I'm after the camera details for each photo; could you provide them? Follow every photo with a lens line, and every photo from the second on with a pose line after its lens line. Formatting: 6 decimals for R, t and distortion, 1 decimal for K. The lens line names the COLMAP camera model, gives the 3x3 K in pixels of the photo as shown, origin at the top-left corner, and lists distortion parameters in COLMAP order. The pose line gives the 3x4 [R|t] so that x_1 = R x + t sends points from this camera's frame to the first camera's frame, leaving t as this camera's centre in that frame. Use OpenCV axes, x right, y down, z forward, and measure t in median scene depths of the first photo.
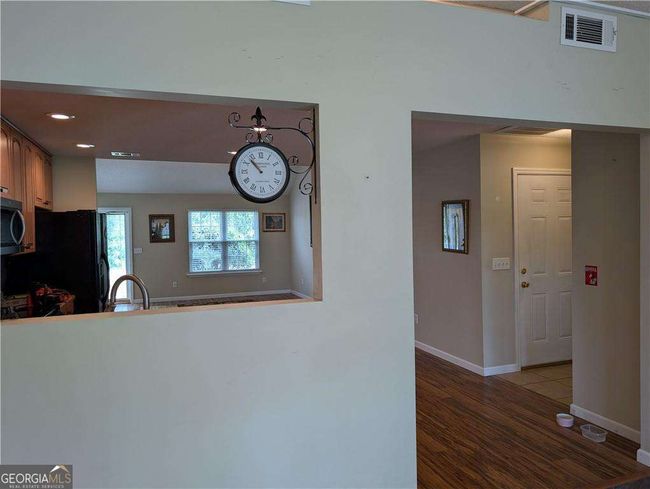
lens RADIAL K [[471.9, 0, 323.9], [0, 471.9, 245.9], [0, 0, 1]] dist [0.032737, -0.024618]
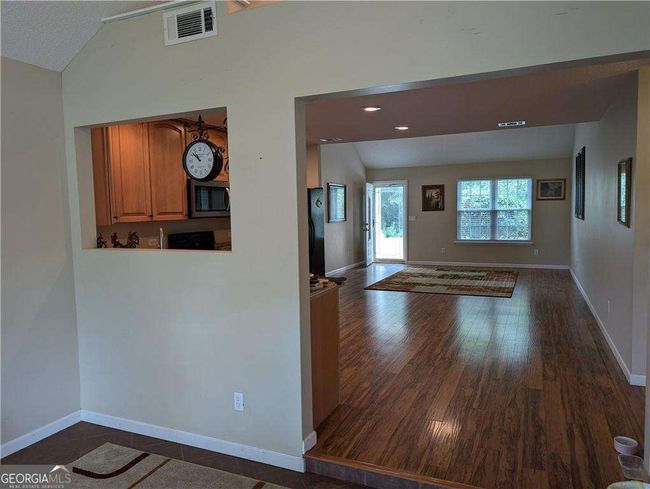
lens RADIAL K [[471.9, 0, 325.1], [0, 471.9, 242.2], [0, 0, 1]] dist [0.032737, -0.024618]
pose [[0.712601, 0.053931, -0.699493, 0.256622], [-0.013898, 0.997931, 0.062781, -0.000355], [0.701432, -0.035016, 0.711876, 0.048450]]
